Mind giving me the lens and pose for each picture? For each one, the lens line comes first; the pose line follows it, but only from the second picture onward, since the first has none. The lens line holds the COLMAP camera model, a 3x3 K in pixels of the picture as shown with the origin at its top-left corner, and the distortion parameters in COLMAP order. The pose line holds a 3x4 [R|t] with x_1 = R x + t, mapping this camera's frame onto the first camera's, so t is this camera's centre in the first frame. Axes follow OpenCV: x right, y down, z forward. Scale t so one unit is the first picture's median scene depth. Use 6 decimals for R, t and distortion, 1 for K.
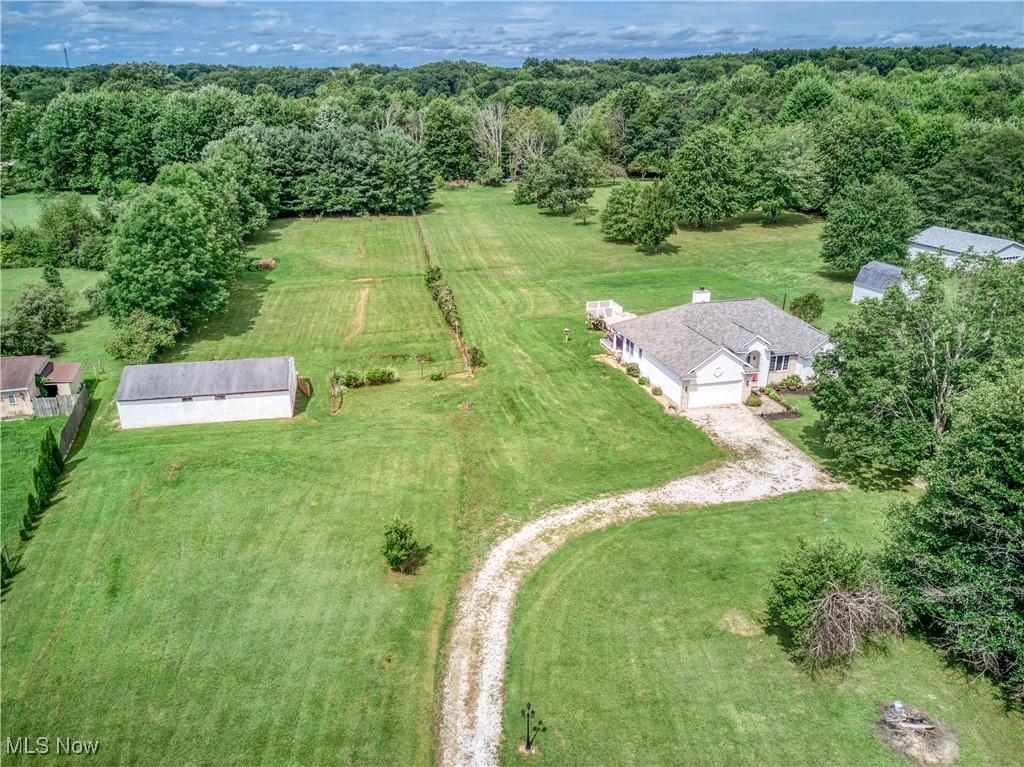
lens RADIAL K [[750.1, 0, 506.8], [0, 750.1, 391.9], [0, 0, 1]] dist [-0.003105, -0.006188]
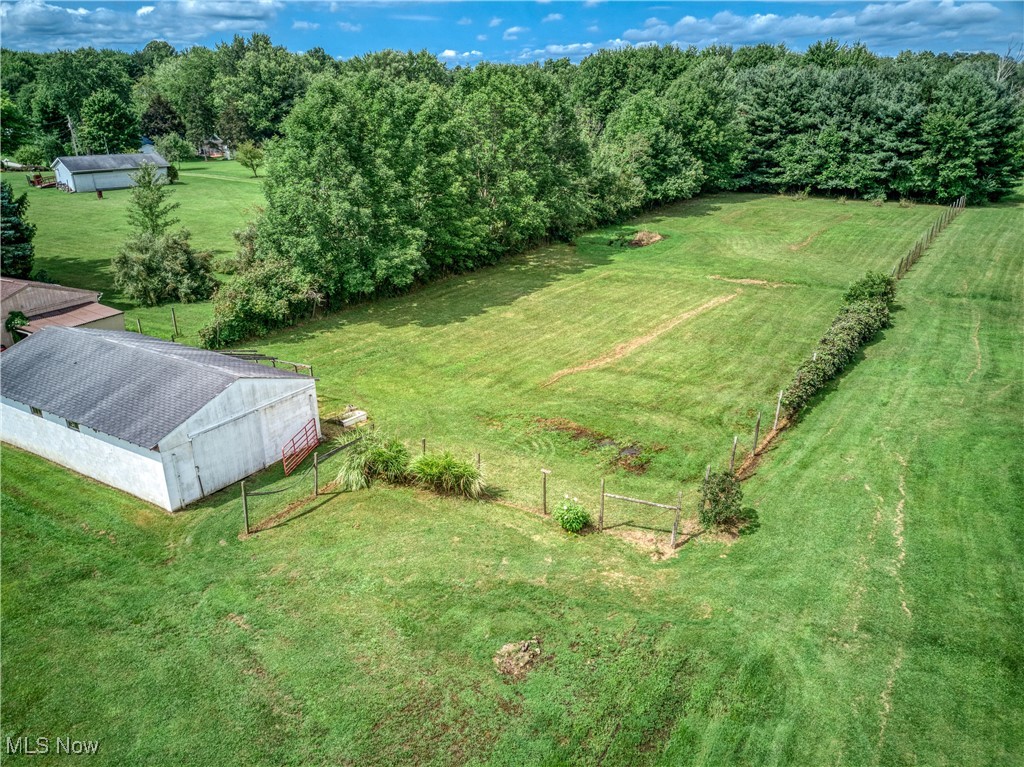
lens RADIAL K [[750.1, 0, 514.5], [0, 750.1, 382.4], [0, 0, 1]] dist [-0.003105, -0.006188]
pose [[0.698083, 0.243281, -0.673420, 0.059514], [-0.264132, 0.961673, 0.073610, -0.054260], [0.665518, 0.126486, 0.735586, 0.358684]]
